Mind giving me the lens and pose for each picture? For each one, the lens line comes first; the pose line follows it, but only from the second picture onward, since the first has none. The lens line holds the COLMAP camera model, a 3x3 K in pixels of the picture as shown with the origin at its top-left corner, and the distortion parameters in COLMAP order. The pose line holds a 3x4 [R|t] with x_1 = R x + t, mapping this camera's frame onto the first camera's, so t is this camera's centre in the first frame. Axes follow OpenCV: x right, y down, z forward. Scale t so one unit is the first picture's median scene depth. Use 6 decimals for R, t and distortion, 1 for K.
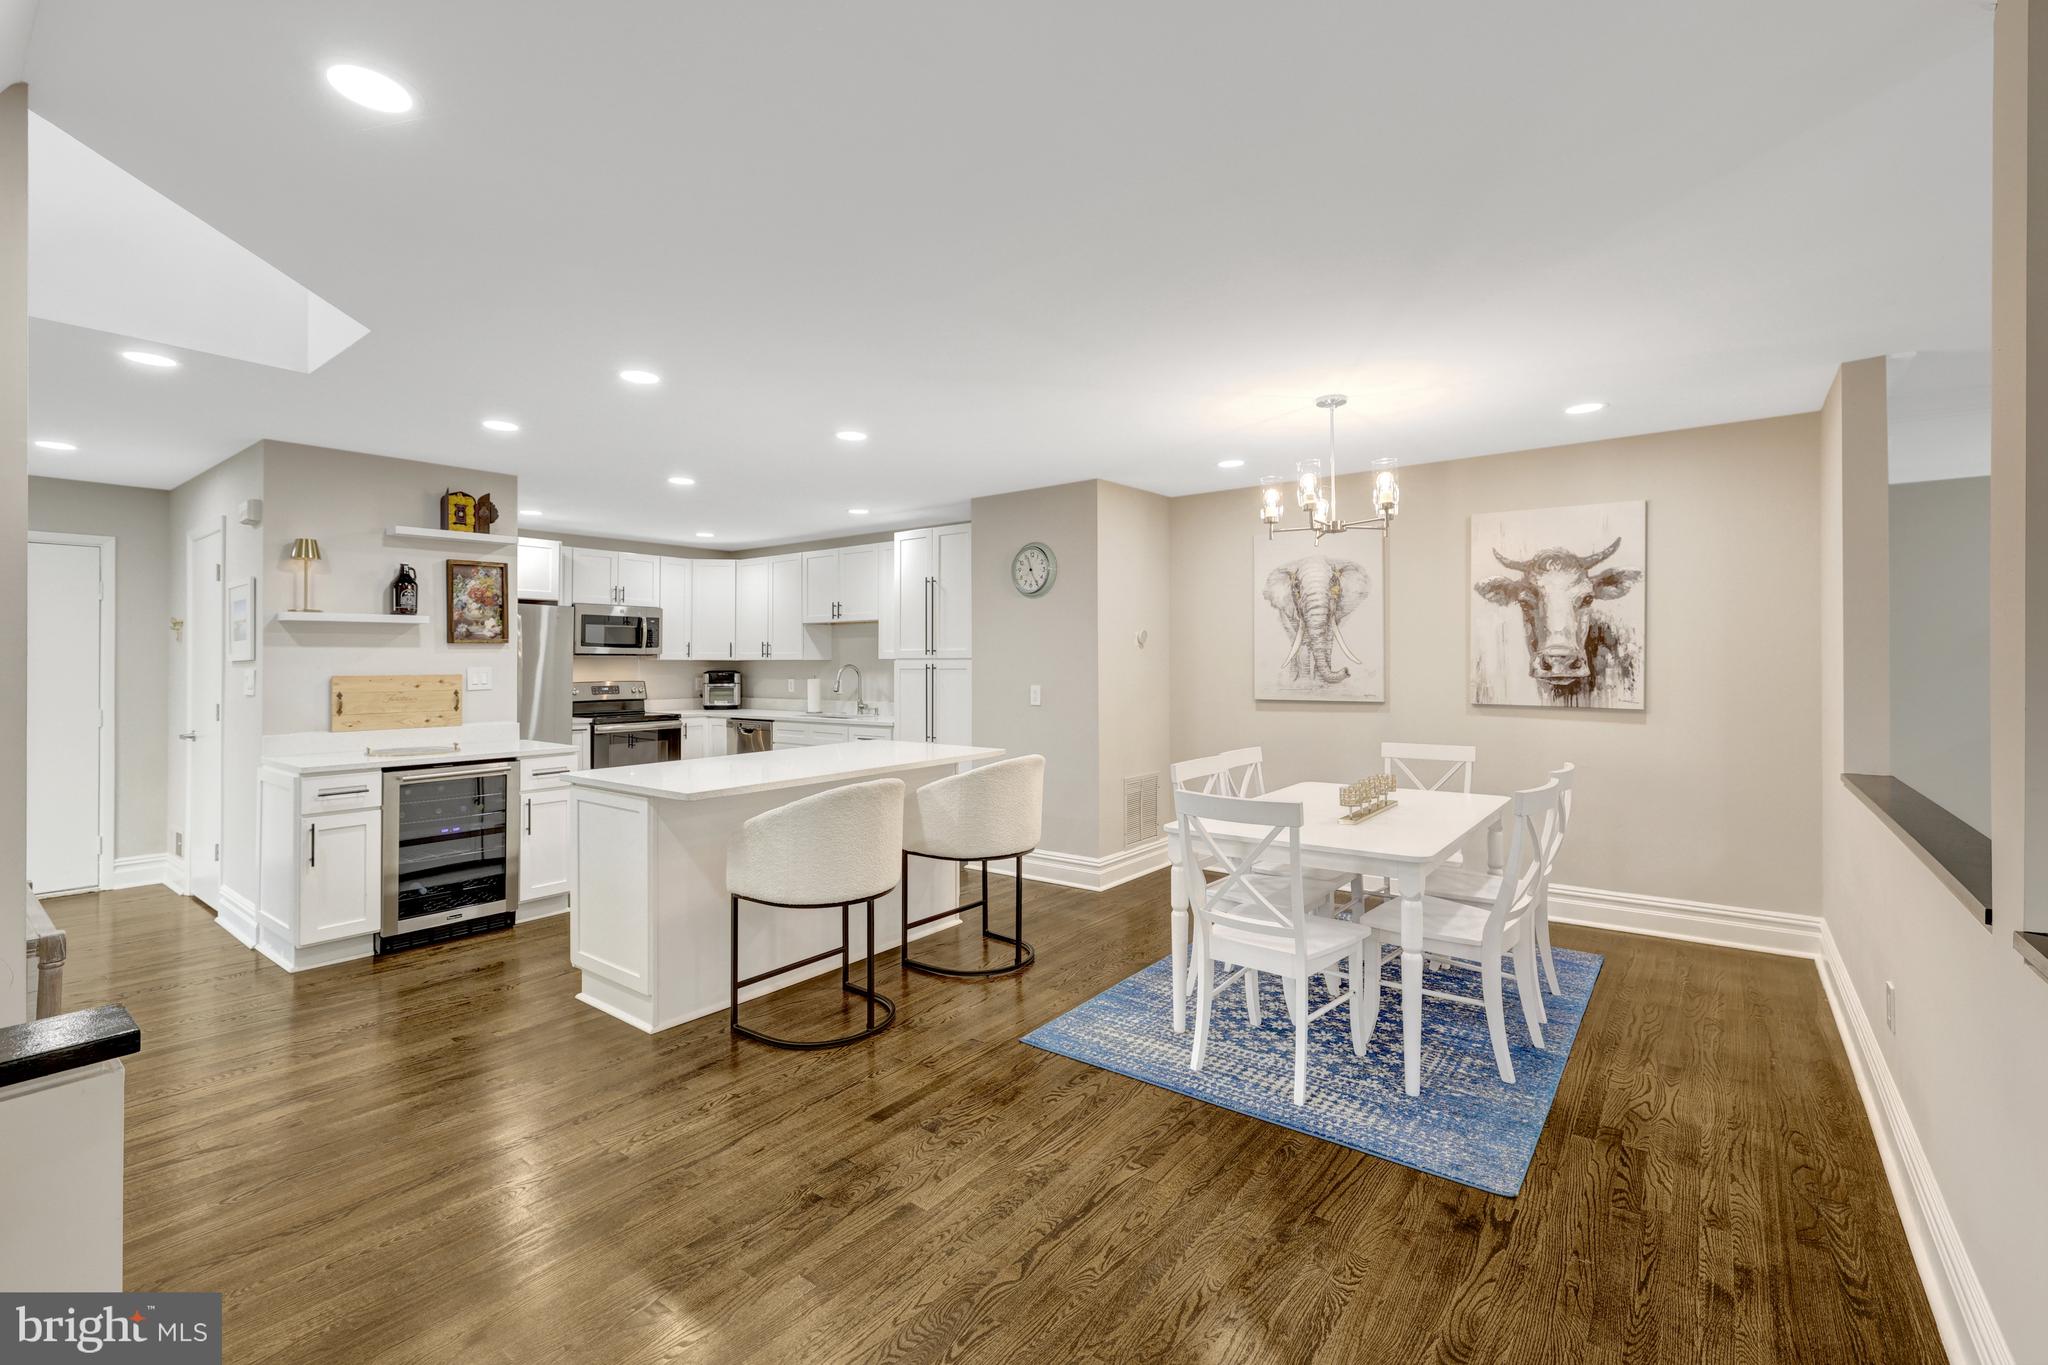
lens RADIAL K [[894.5, 0, 1013.8], [0, 894.5, 646.9], [0, 0, 1]] dist [0.002955, 0.000717]
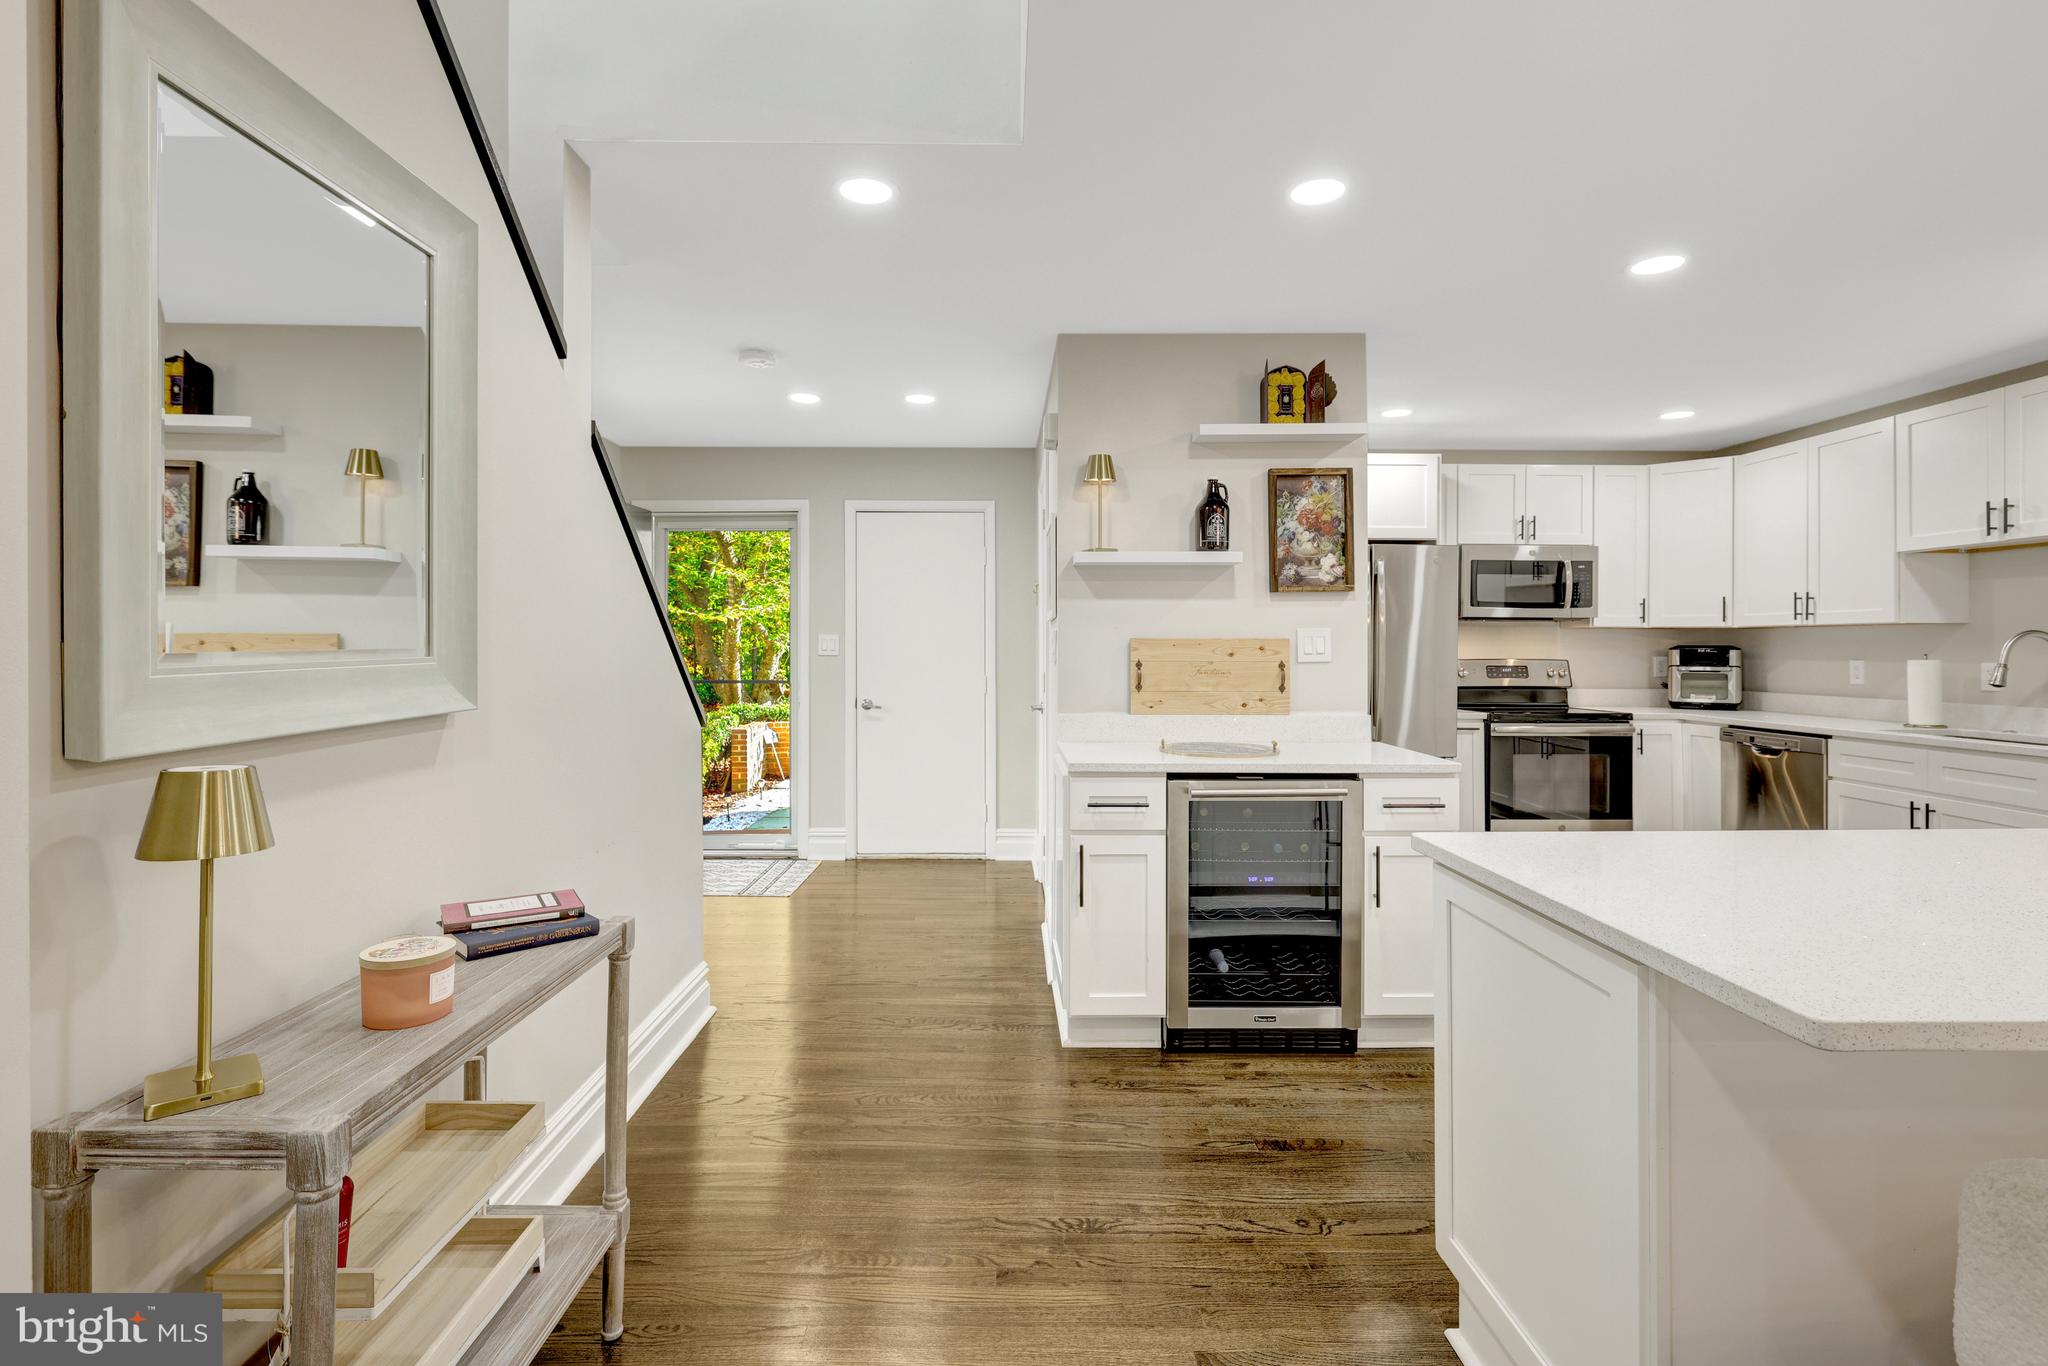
lens RADIAL K [[974.4, 0, 1005.6], [0, 974.4, 643.9], [0, 0, 1]] dist [0.001876, -0.000650]
pose [[0.620270, 0.003007, -0.784382, -0.161778], [0.008580, 0.999907, 0.010617, 0.023078], [0.784341, -0.013315, 0.620187, 0.351345]]
